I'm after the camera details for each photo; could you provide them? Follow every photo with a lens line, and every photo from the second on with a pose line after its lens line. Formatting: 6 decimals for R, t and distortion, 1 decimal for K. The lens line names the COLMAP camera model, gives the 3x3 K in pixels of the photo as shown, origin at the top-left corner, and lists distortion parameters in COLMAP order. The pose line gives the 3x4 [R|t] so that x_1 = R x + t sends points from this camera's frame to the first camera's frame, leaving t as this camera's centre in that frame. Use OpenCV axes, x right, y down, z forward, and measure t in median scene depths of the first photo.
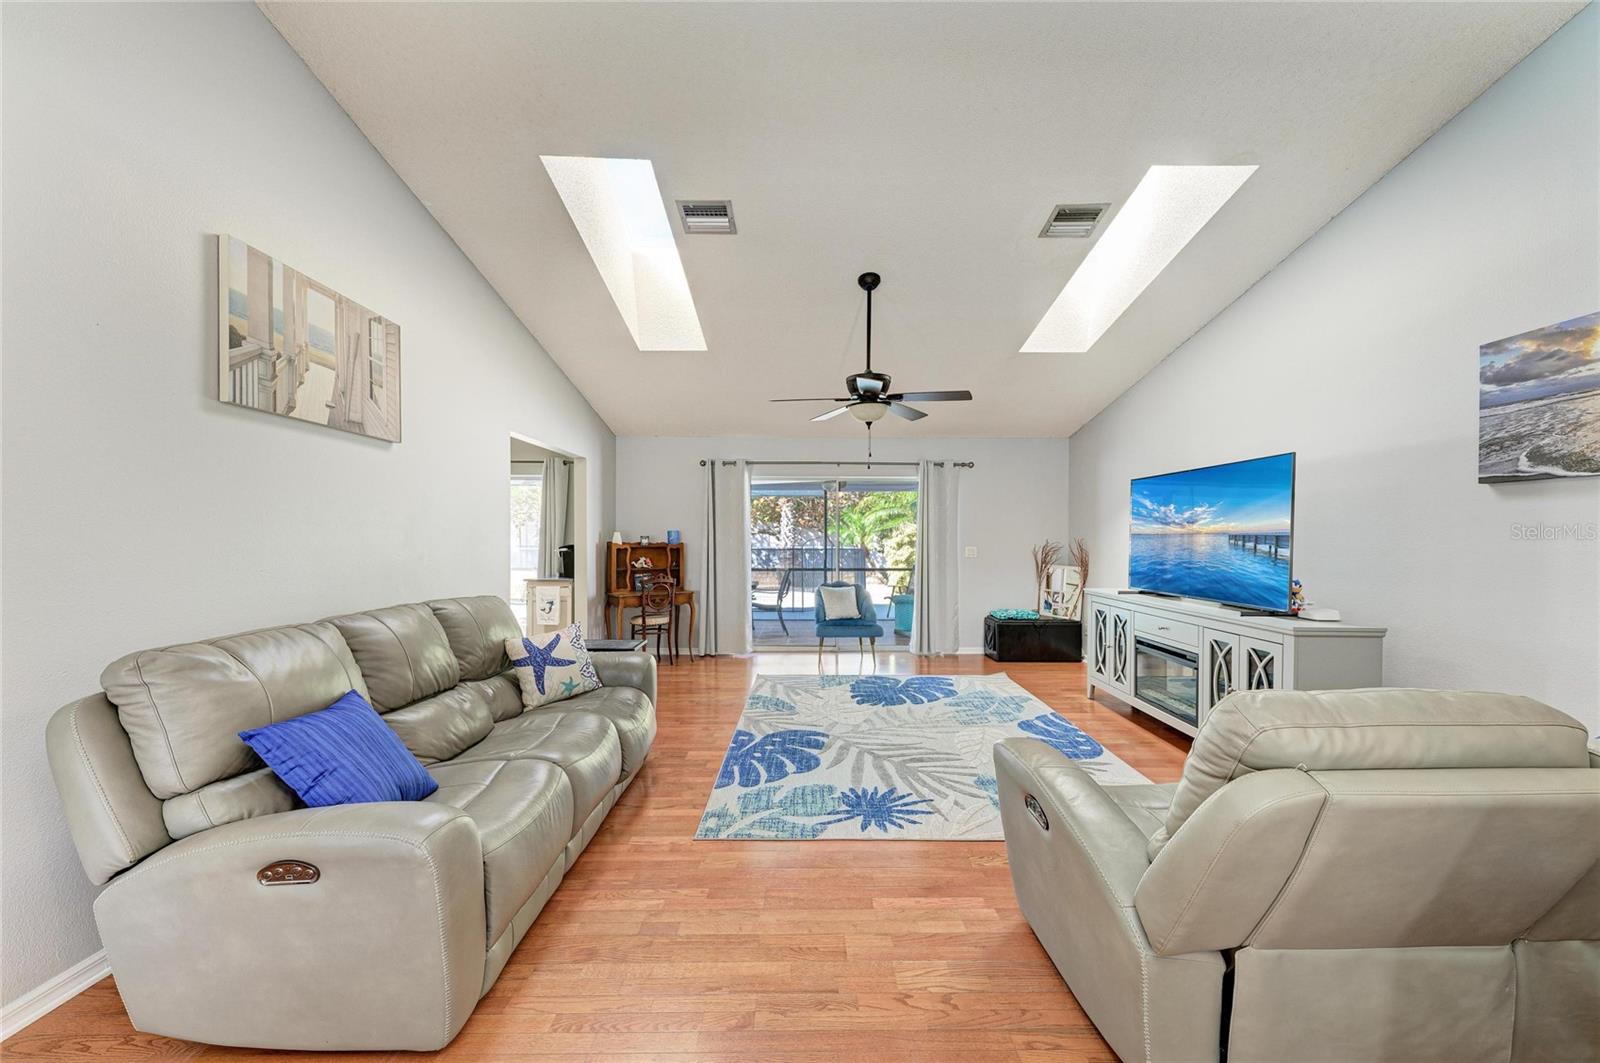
lens RADIAL K [[588.5, 0, 805.1], [0, 588.5, 544.5], [0, 0, 1]] dist [0.019062, -0.007159]
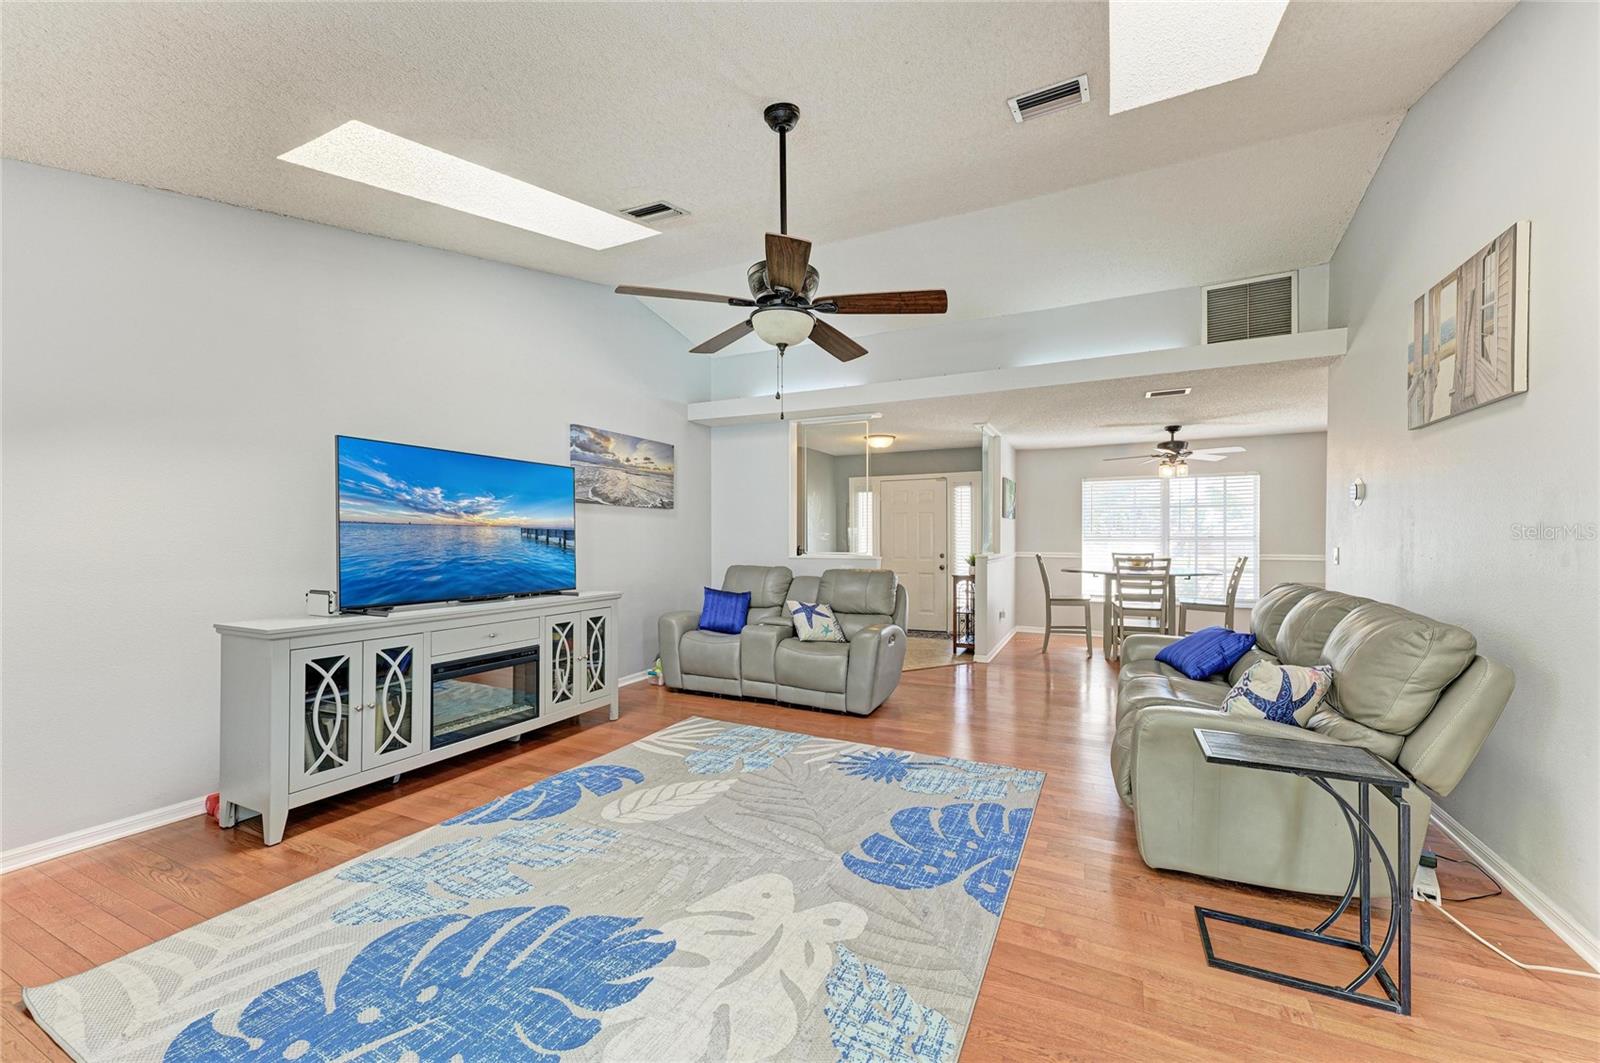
lens RADIAL K [[627.2, 0, 806.6], [0, 627.2, 542.3], [0, 0, 1]] dist [0.015122, -0.000727]
pose [[-0.897018, -0.005744, 0.441956, -0.242368], [0.002220, 0.999844, 0.017501, -0.009796], [-0.441988, 0.016680, -0.896866, 1.829284]]
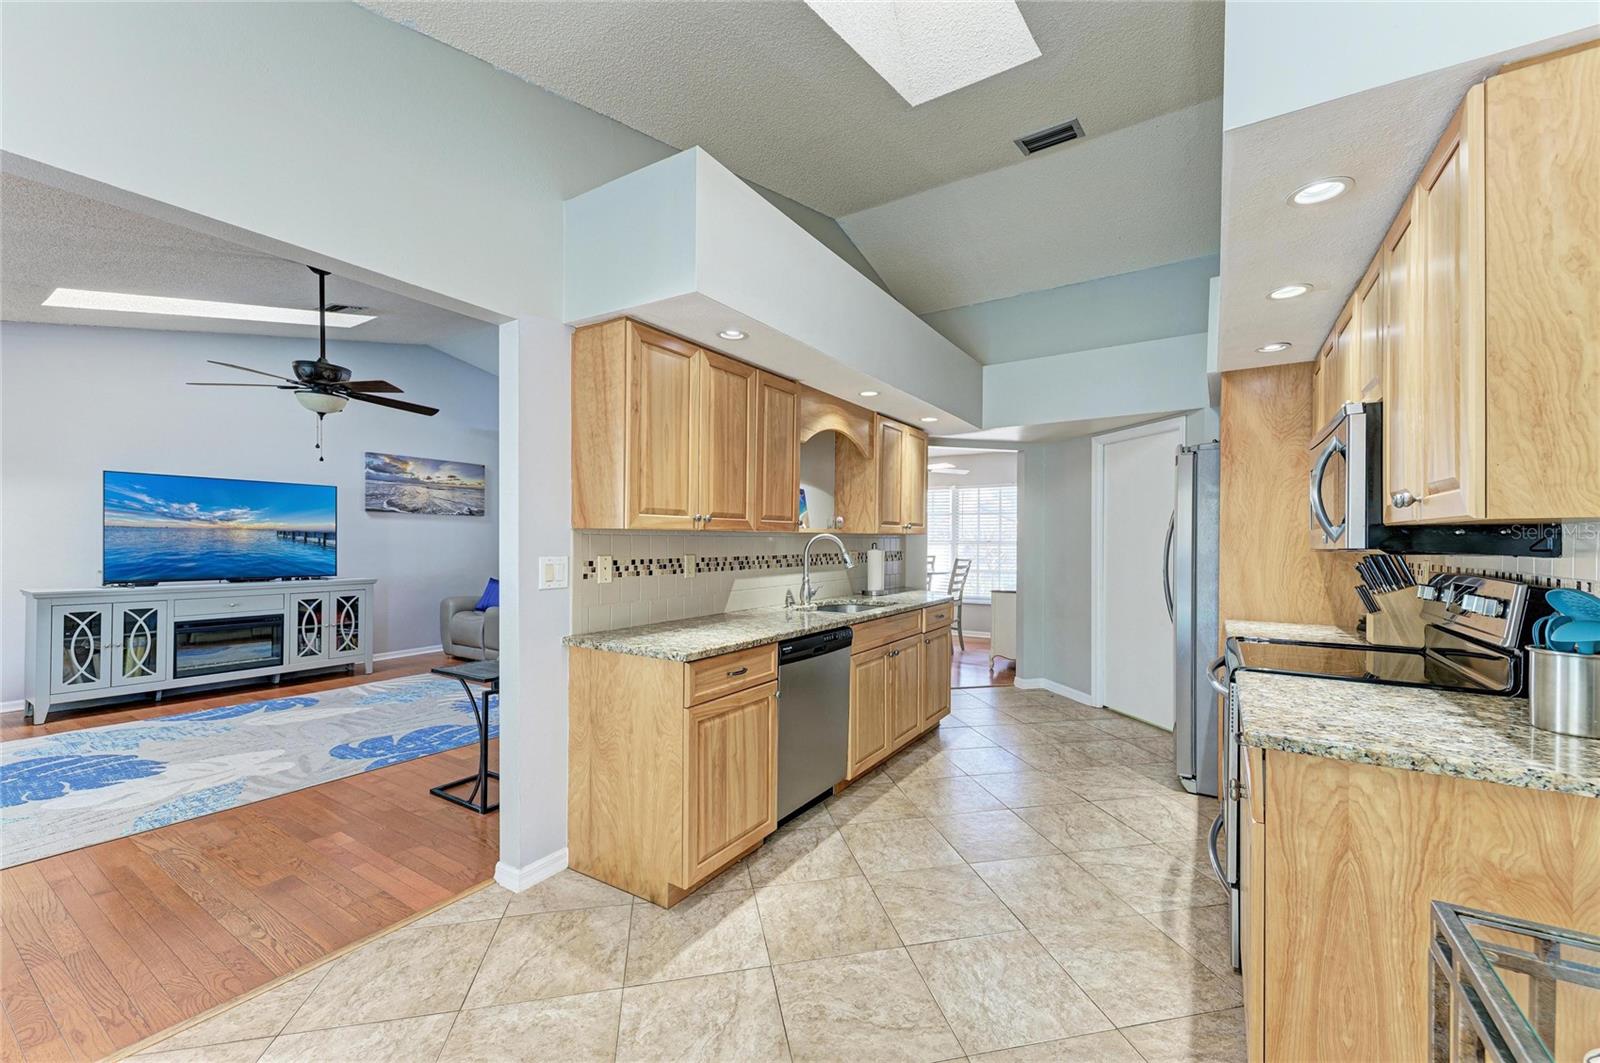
lens RADIAL K [[631.1, 0, 804.5], [0, 631.1, 543.4], [0, 0, 1]] dist [0.033484, -0.010457]
pose [[-0.835034, -0.009750, 0.550112, -1.297215], [-0.002523, 0.999900, 0.013892, -0.010993], [-0.550193, 0.010212, -0.834975, 1.659582]]
